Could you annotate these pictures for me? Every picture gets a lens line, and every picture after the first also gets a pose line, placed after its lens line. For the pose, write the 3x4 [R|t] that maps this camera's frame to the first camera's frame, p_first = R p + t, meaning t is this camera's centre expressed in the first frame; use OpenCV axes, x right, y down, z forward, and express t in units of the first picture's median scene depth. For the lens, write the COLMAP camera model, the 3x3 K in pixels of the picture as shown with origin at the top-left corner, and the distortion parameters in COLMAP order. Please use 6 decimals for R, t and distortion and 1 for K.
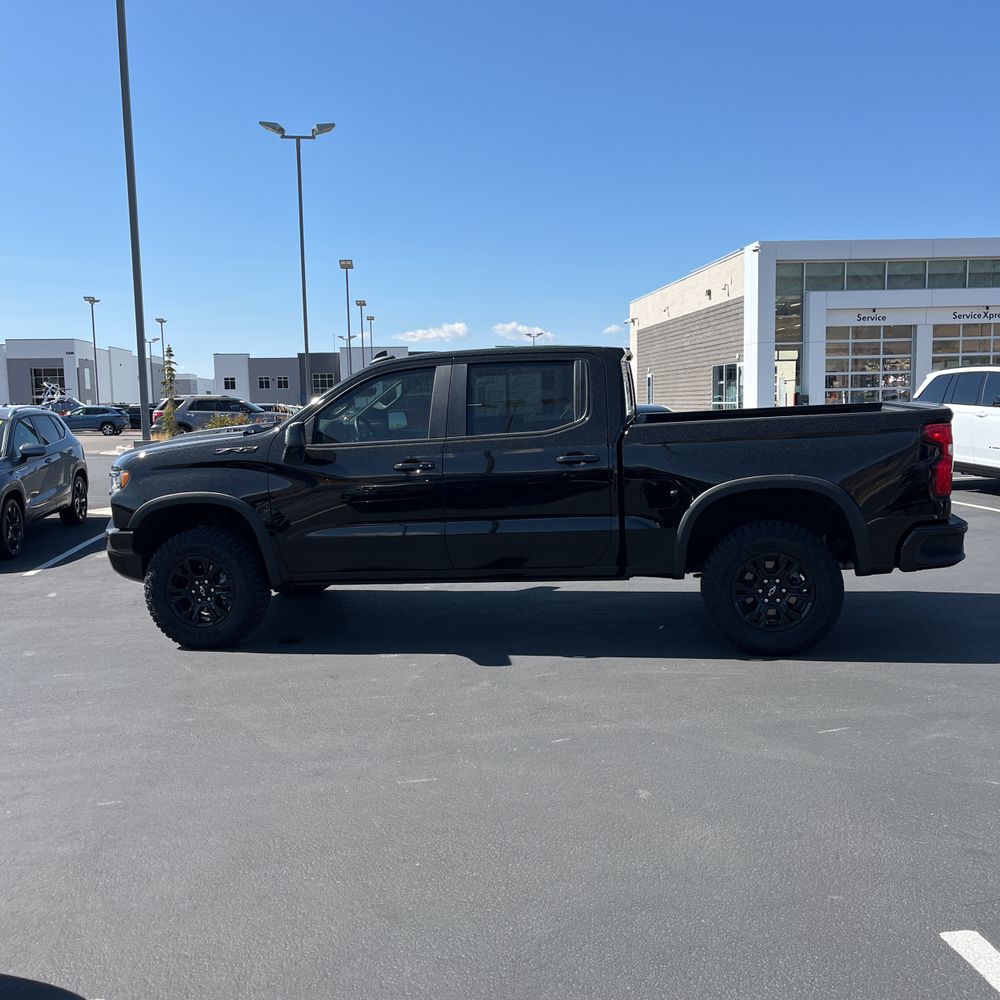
lens RADIAL K [[1011.3, 0, 483.8], [0, 1011.3, 493.3], [0, 0, 1]] dist [0.035900, 0.000000]
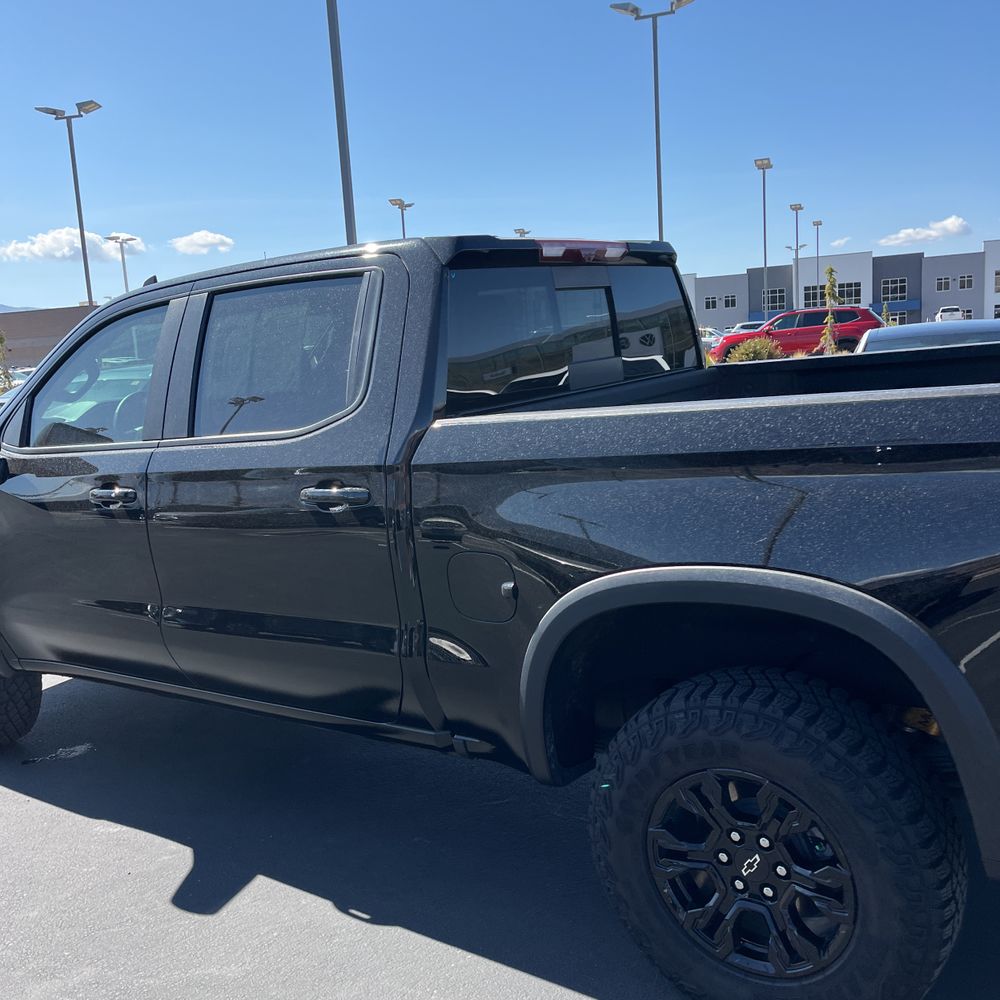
lens RADIAL K [[1011.3, 0, 486.2], [0, 1011.3, 503.9], [0, 0, 1]] dist [0.035900, 0.000000]
pose [[0.899743, 0.029218, -0.435441, 0.060011], [0.008872, 0.996326, 0.085185, -0.011614], [0.436330, -0.080508, 0.896178, 0.106716]]
